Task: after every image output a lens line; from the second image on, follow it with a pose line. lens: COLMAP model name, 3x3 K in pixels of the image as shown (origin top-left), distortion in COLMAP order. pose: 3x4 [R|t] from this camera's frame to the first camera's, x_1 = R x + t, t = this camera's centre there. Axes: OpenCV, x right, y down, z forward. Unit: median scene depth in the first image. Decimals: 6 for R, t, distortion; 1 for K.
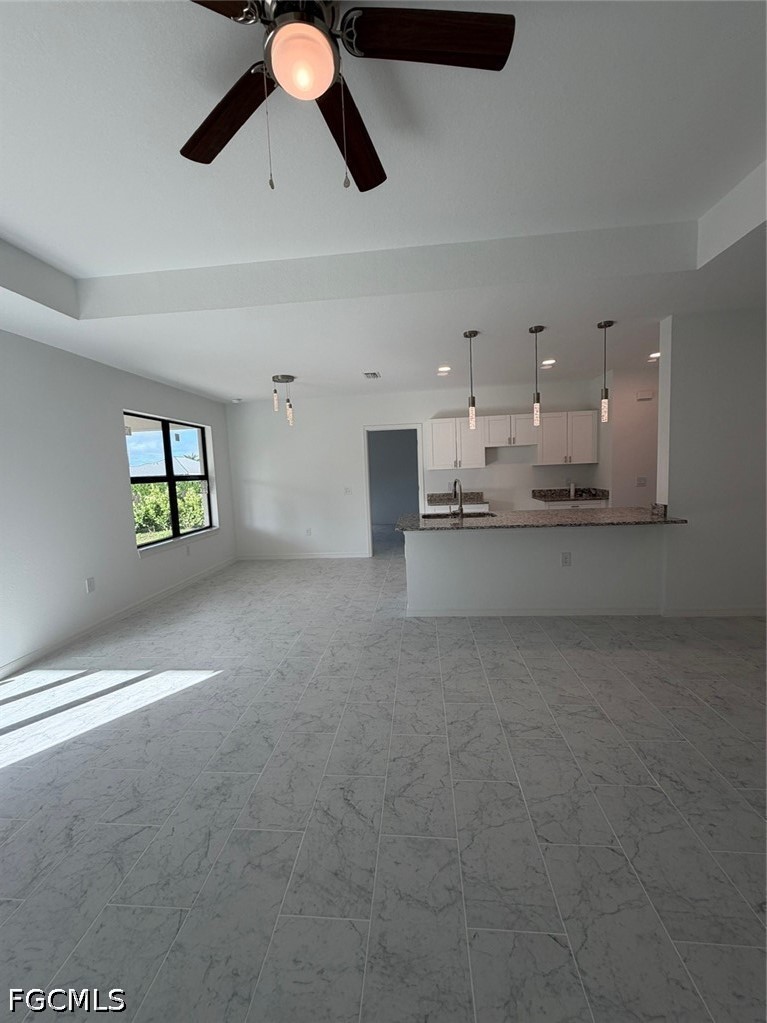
lens RADIAL K [[406.2, 0, 384.2], [0, 406.2, 508.4], [0, 0, 1]] dist [0.000135, 0.000665]
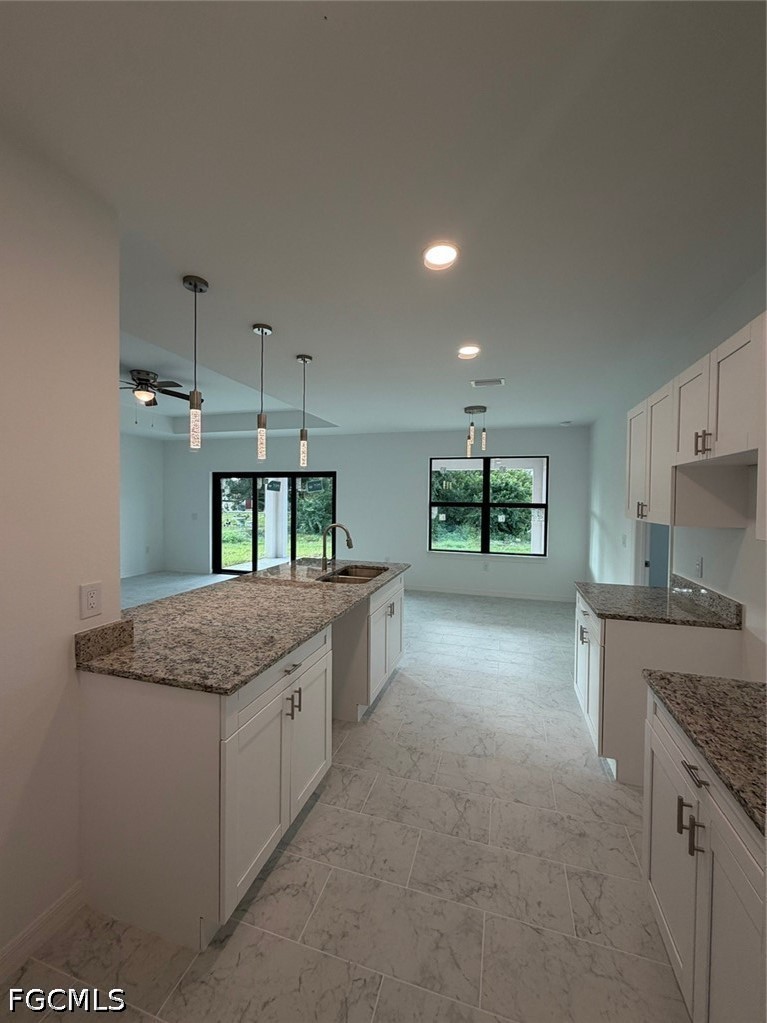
lens RADIAL K [[406.2, 0, 384.2], [0, 406.2, 508.4], [0, 0, 1]] dist [0.000135, 0.000665]
pose [[-0.200997, 0.064774, -0.977448, 0.782159], [-0.096450, 0.991655, 0.085549, -0.148378], [0.974832, 0.111470, -0.193072, 1.017279]]
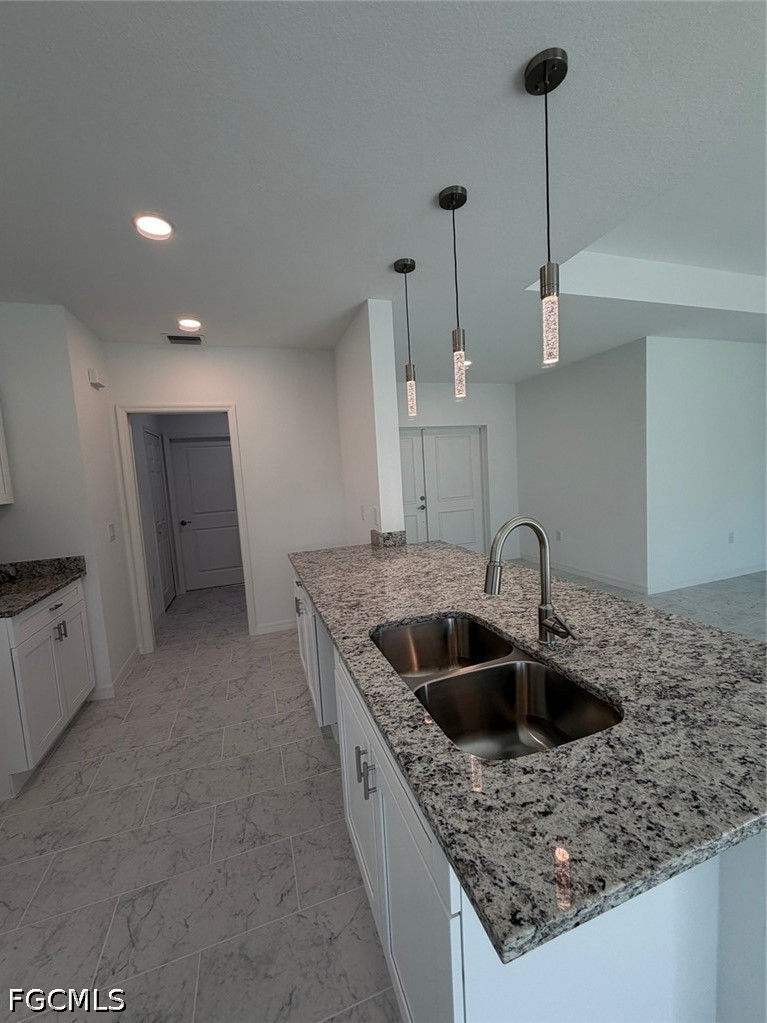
lens RADIAL K [[406.2, 0, 384.2], [0, 406.2, 508.4], [0, 0, 1]] dist [0.000135, 0.000665]
pose [[-0.397076, -0.014022, 0.917679, -0.034747], [0.163587, 0.982791, 0.085800, -0.095037], [-0.903089, 0.184189, -0.387949, 0.973439]]
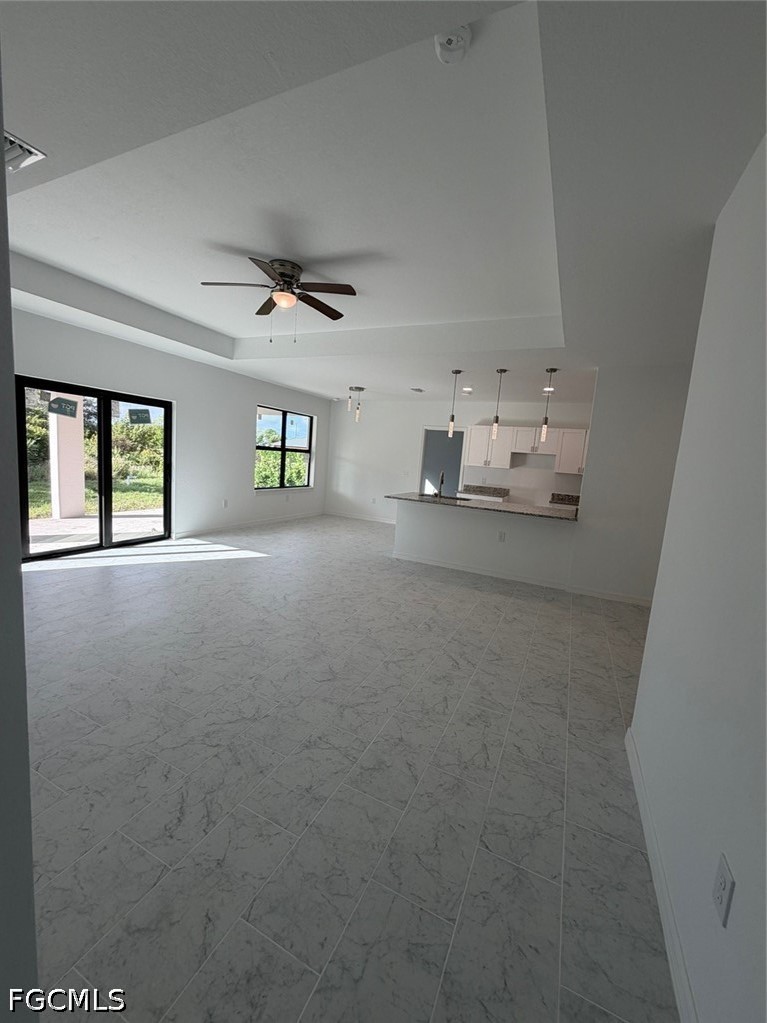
lens RADIAL K [[406.2, 0, 384.2], [0, 406.2, 508.4], [0, 0, 1]] dist [0.000135, 0.000665]
pose [[0.932868, 0.156656, -0.324370, 0.385976], [-0.148068, 0.987653, 0.051157, 0.012783], [0.328379, 0.000306, 0.944546, -0.340664]]
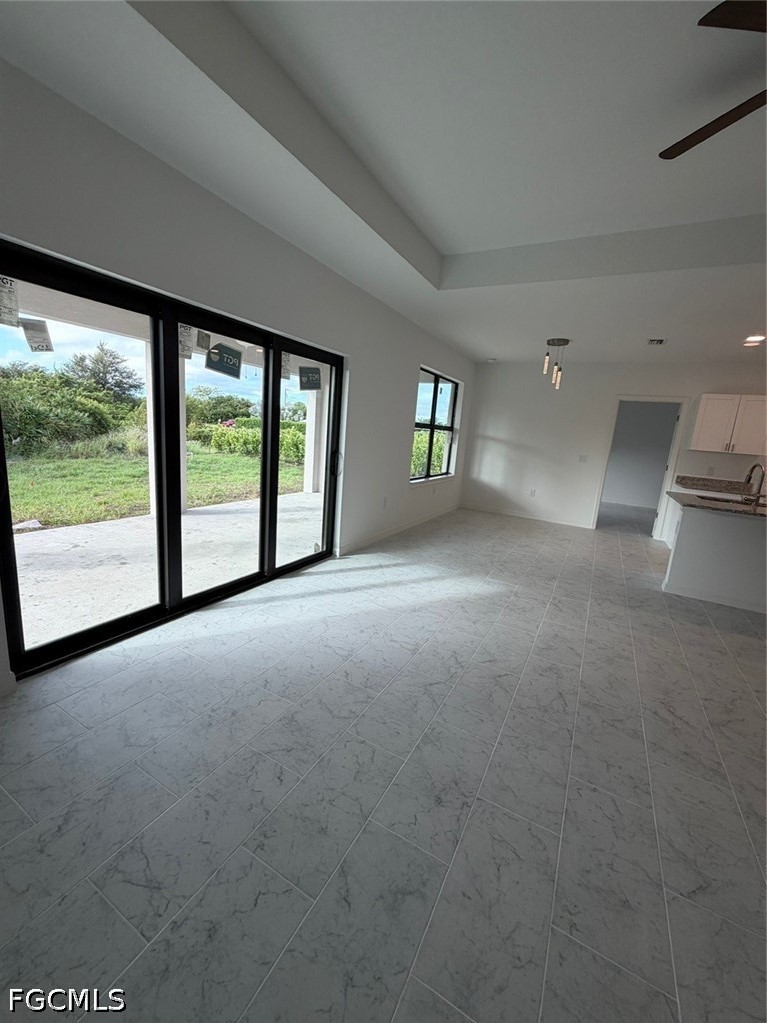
lens RADIAL K [[406.2, 0, 384.2], [0, 406.2, 508.4], [0, 0, 1]] dist [0.000135, 0.000665]
pose [[0.909733, 0.190839, -0.368736, -0.192954], [-0.156133, 0.980163, 0.122076, 0.039105], [0.384718, -0.053485, 0.921483, -0.148044]]
